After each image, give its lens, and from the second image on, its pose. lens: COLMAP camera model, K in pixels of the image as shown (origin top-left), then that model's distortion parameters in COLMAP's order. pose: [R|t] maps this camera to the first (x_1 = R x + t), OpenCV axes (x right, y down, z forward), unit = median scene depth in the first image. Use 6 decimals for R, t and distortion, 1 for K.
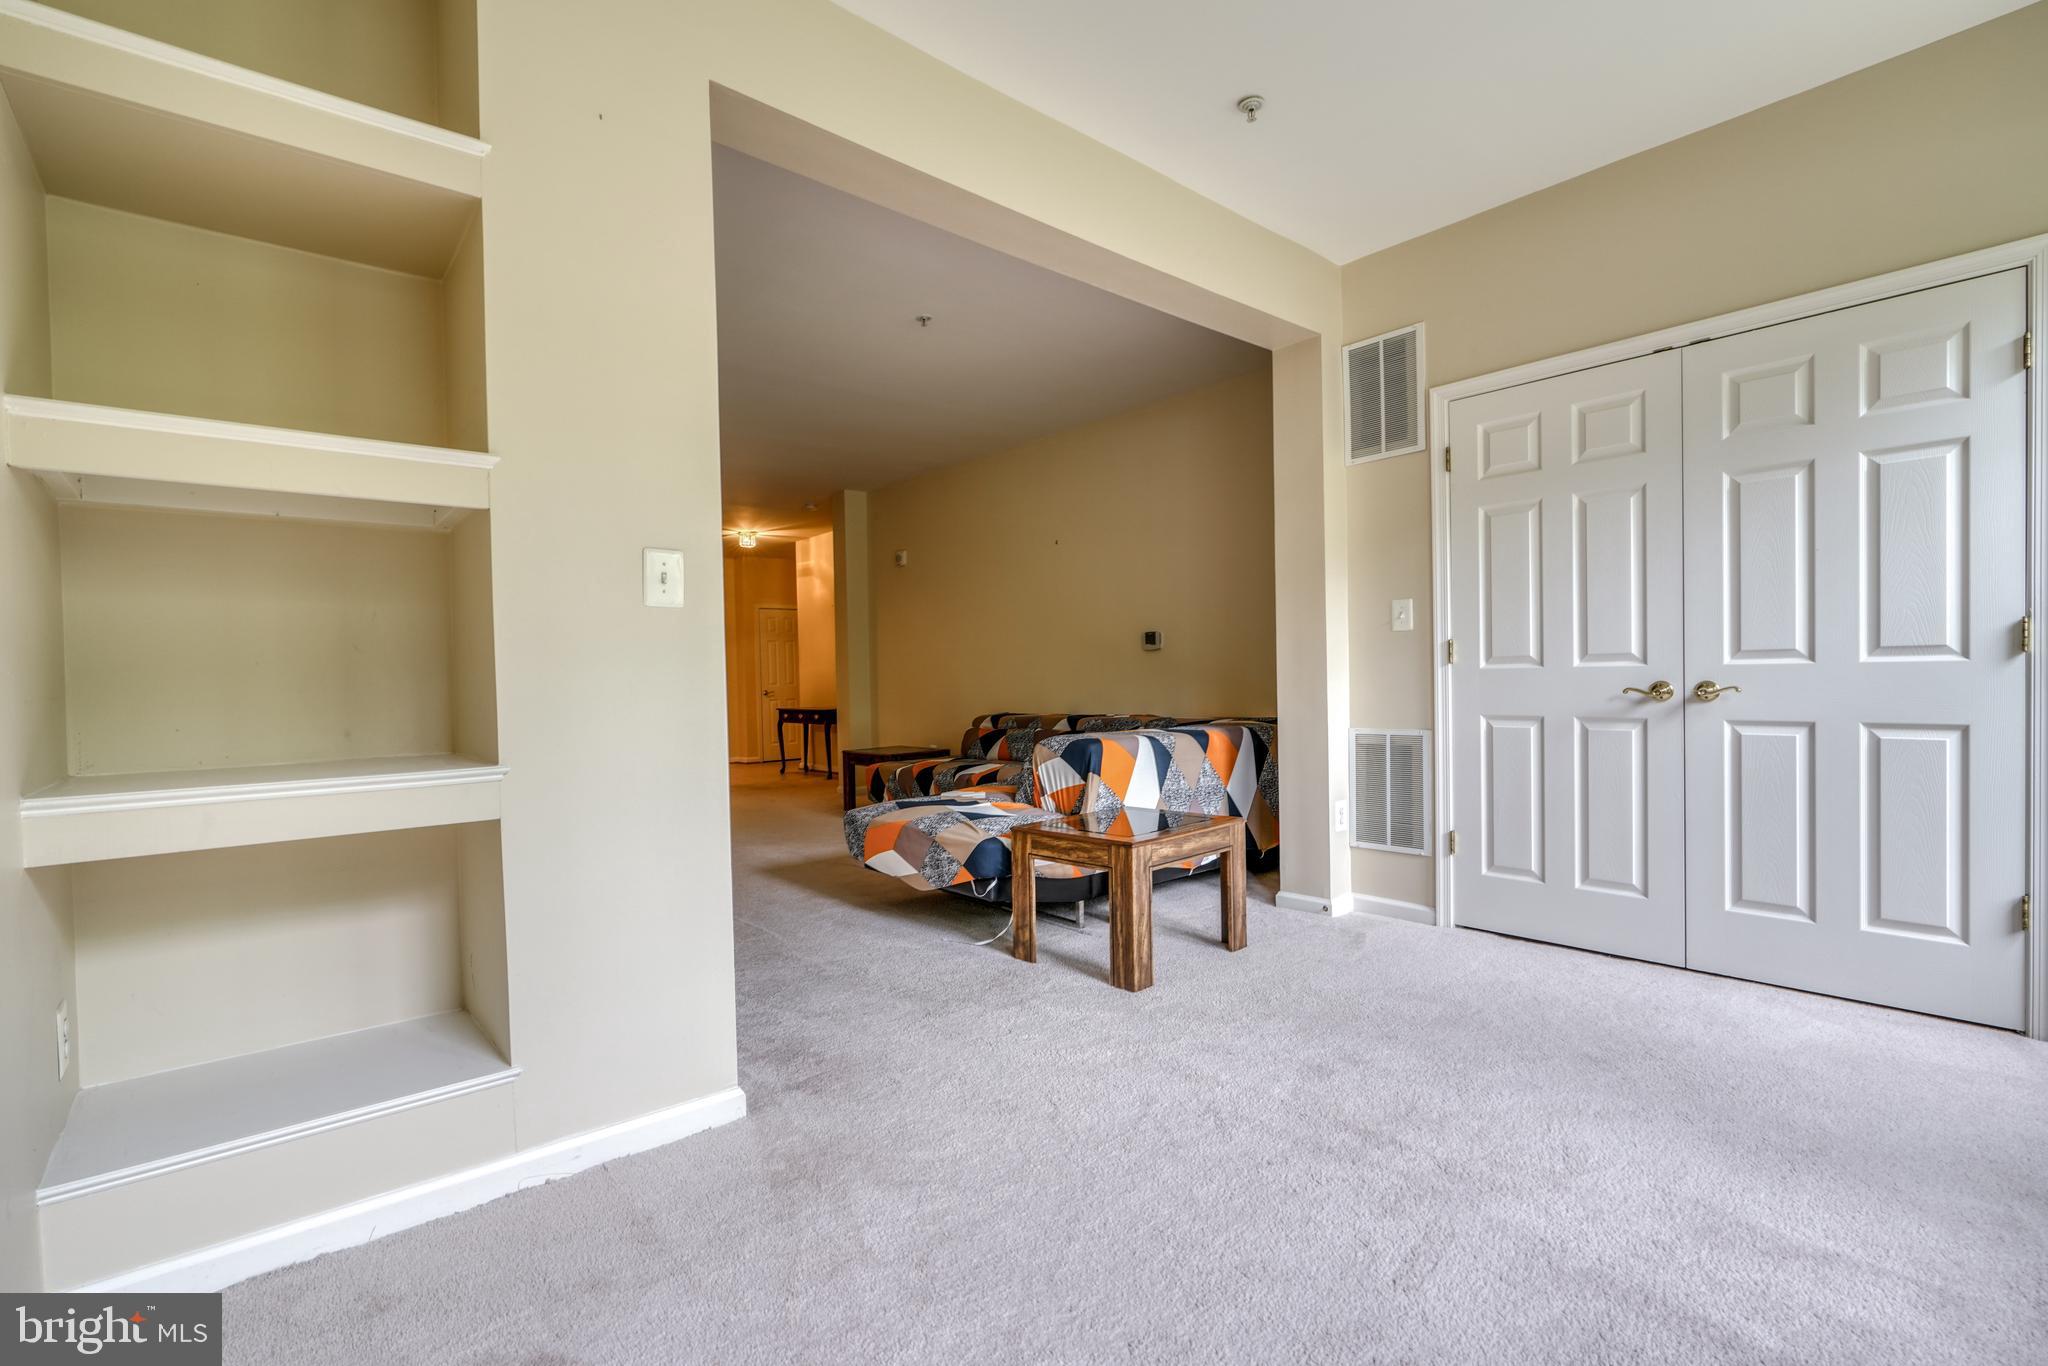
lens RADIAL K [[925.8, 0, 1019.0], [0, 925.8, 691.4], [0, 0, 1]] dist [-0.003129, -0.000435]
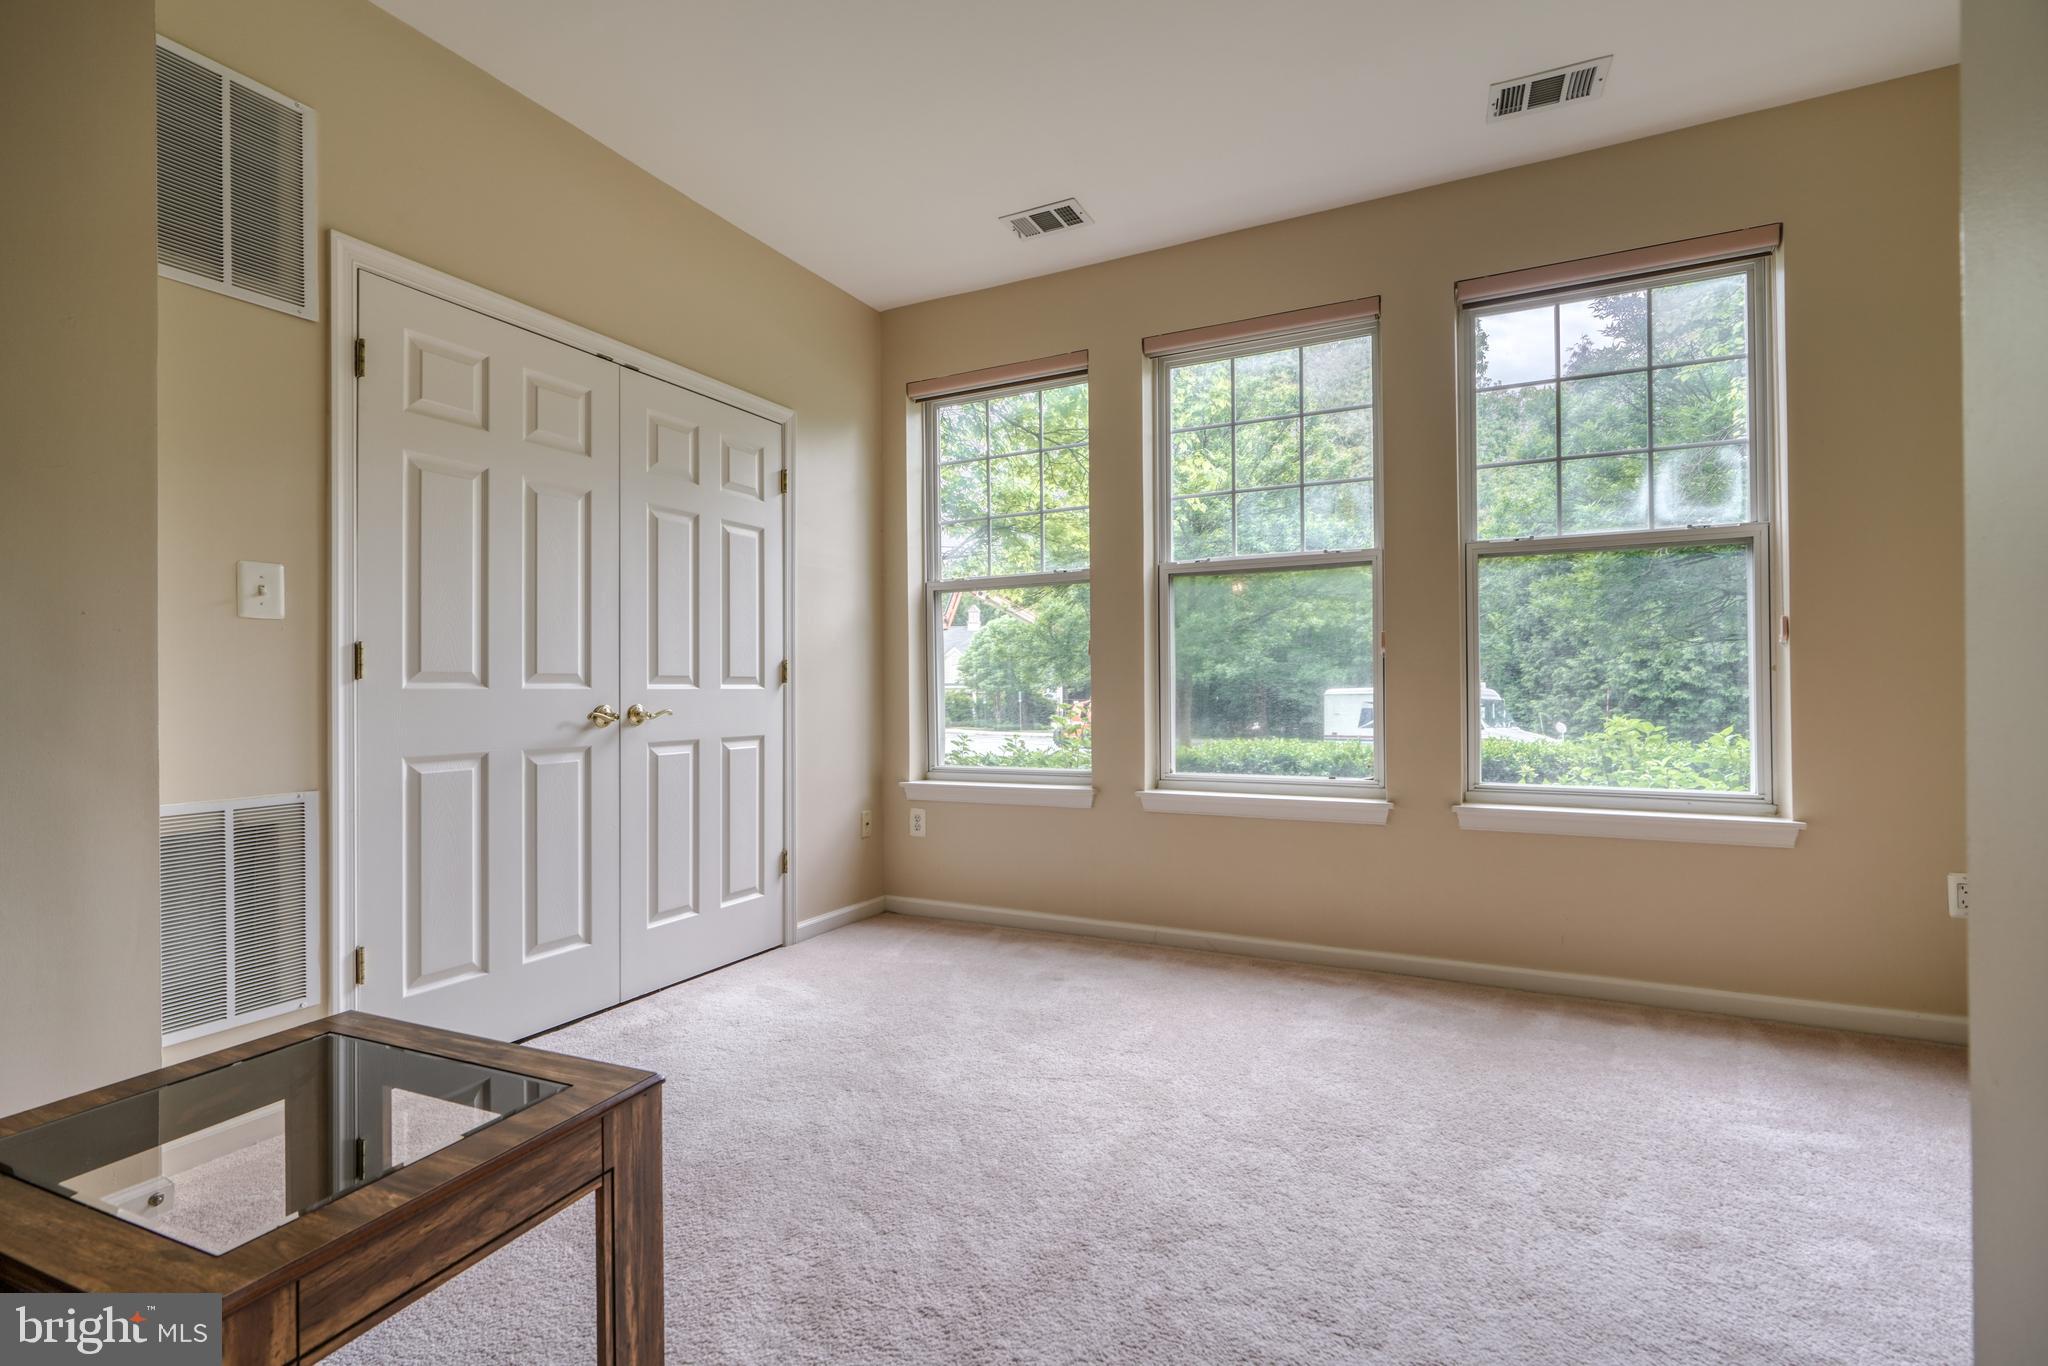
lens RADIAL K [[891.3, 0, 1017.1], [0, 891.3, 687.1], [0, 0, 1]] dist [0.002107, 0.000463]
pose [[-0.352710, 0.031646, 0.935197, -0.267307], [0.037656, 0.999098, -0.019606, 0.003684], [-0.934975, 0.028301, -0.353584, 0.824112]]
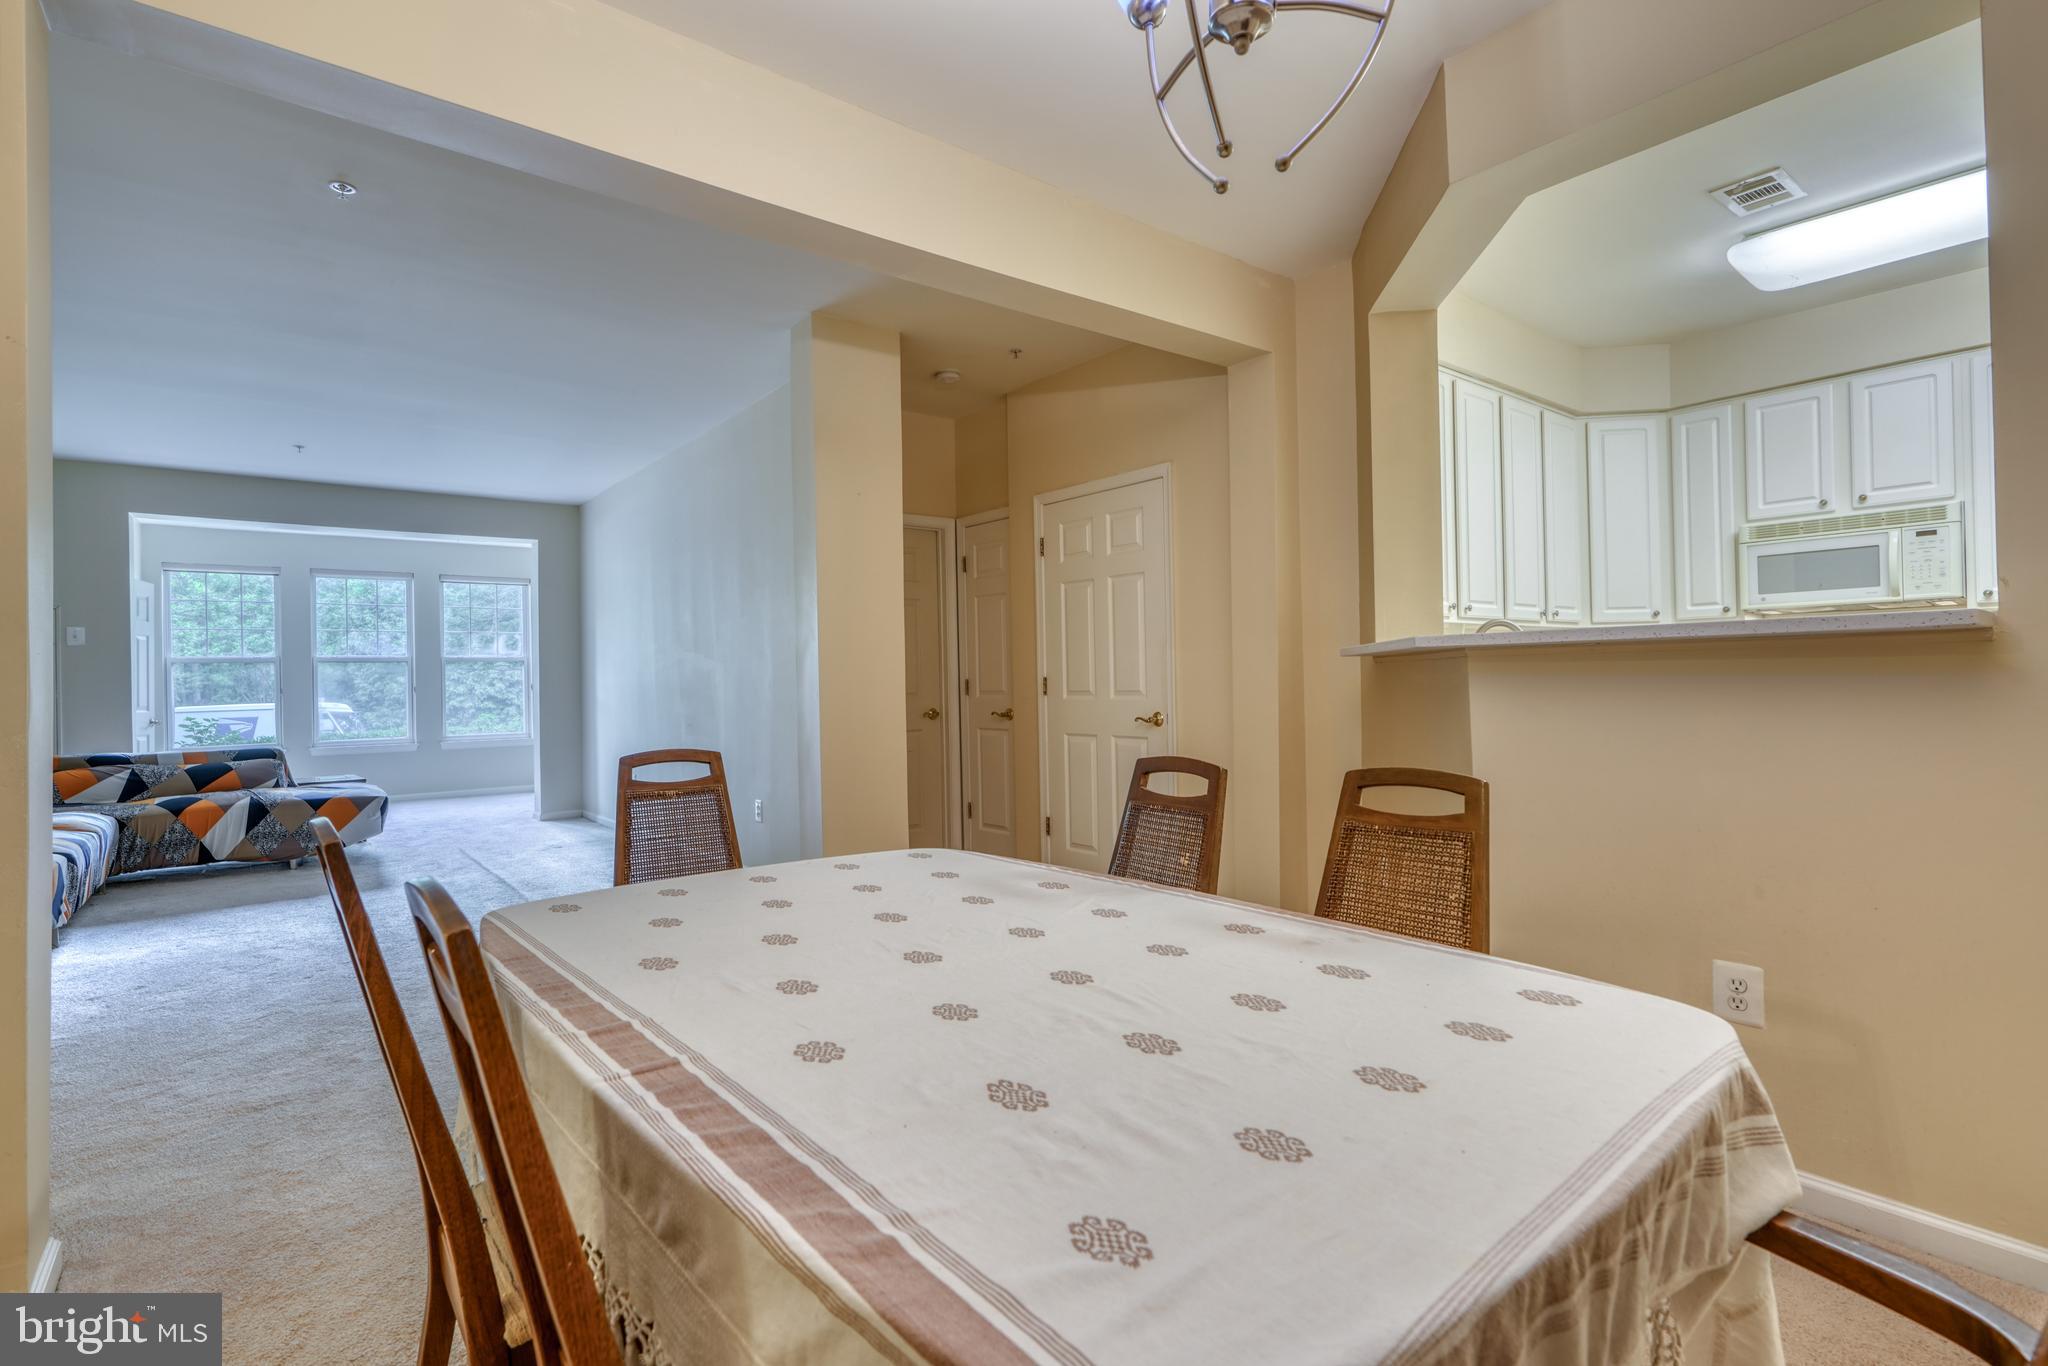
lens RADIAL K [[988.8, 0, 1069.7], [0, 988.8, 672.8], [0, 0, 1]] dist [-0.001876, -0.000254]
pose [[-0.998533, 0.045064, 0.030024, -1.534181], [0.045447, 0.998892, 0.012211, -0.044252], [-0.029440, 0.013558, -0.999475, 2.932936]]
